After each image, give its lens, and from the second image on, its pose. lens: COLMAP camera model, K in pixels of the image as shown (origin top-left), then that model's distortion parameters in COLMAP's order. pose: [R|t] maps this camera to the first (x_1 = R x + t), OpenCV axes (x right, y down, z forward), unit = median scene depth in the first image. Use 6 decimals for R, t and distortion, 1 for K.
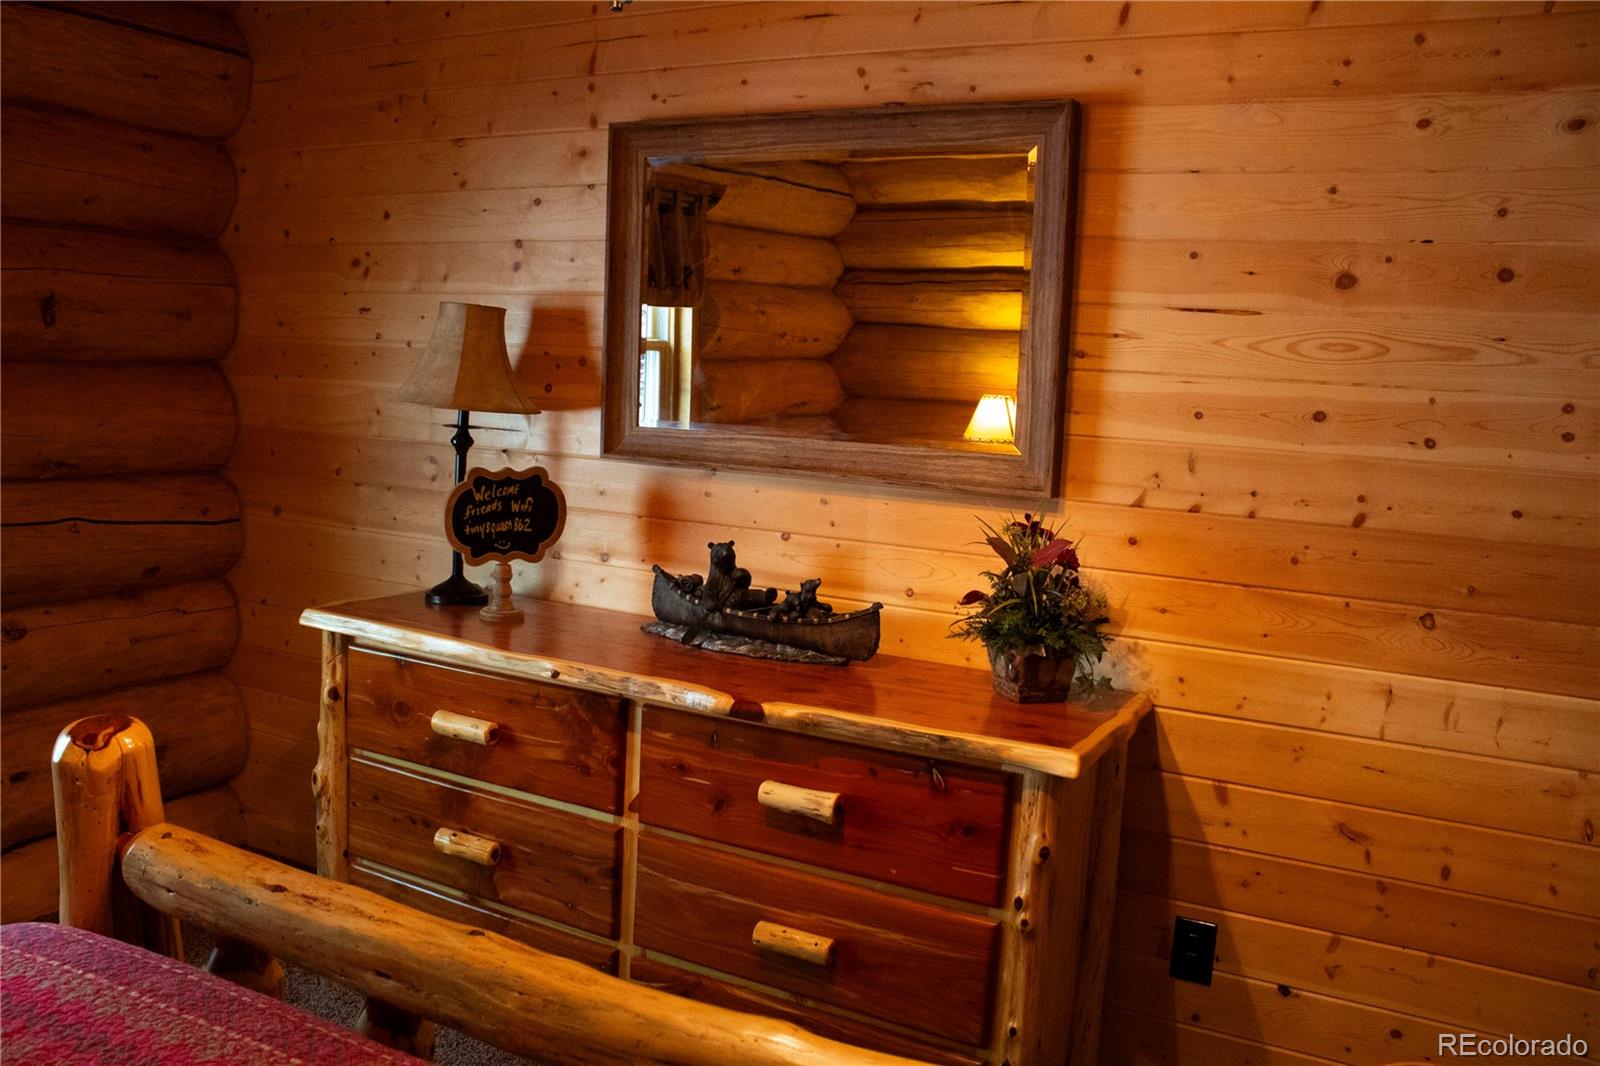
lens RADIAL K [[1325.2, 0, 795.6], [0, 1325.2, 534.9], [0, 0, 1]] dist [-0.168034, 0.152132]
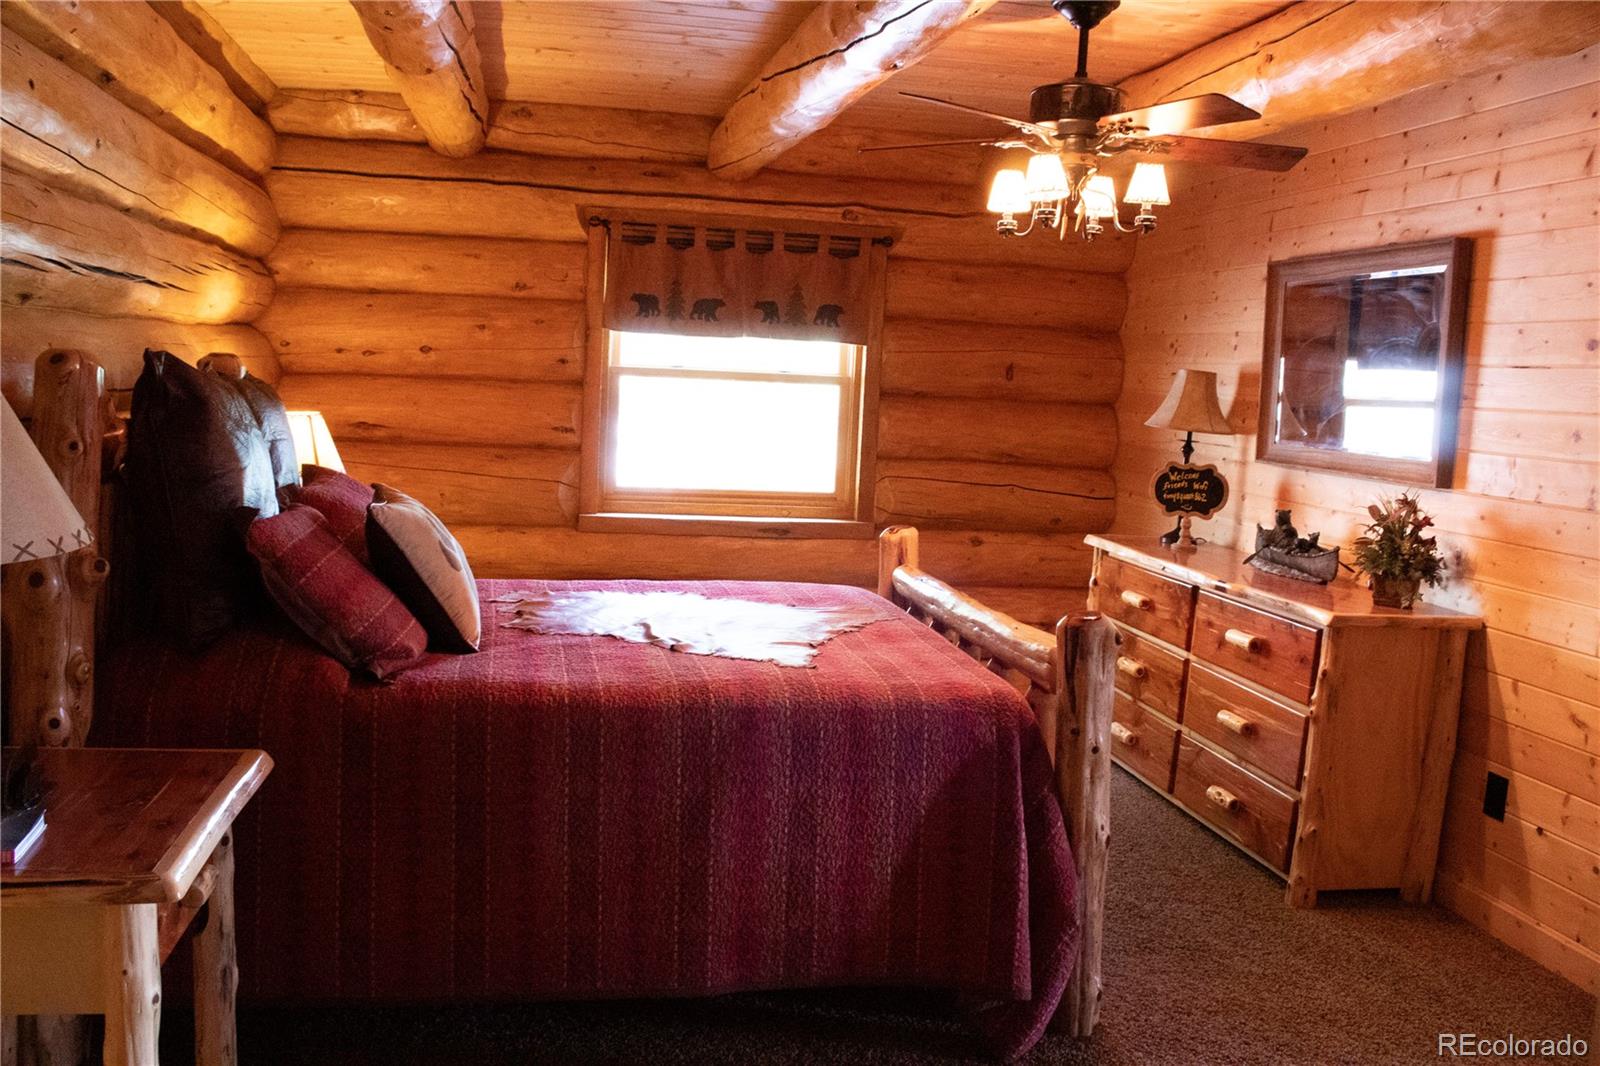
lens RADIAL K [[1325.2, 0, 795.6], [0, 1325.2, 533.6], [0, 0, 1]] dist [-0.168034, 0.152132]
pose [[0.635832, 0.077405, -0.767936, 0.789300], [-0.120195, 0.992750, 0.000547, 0.105013], [0.762411, 0.091954, 0.640526, -0.506245]]
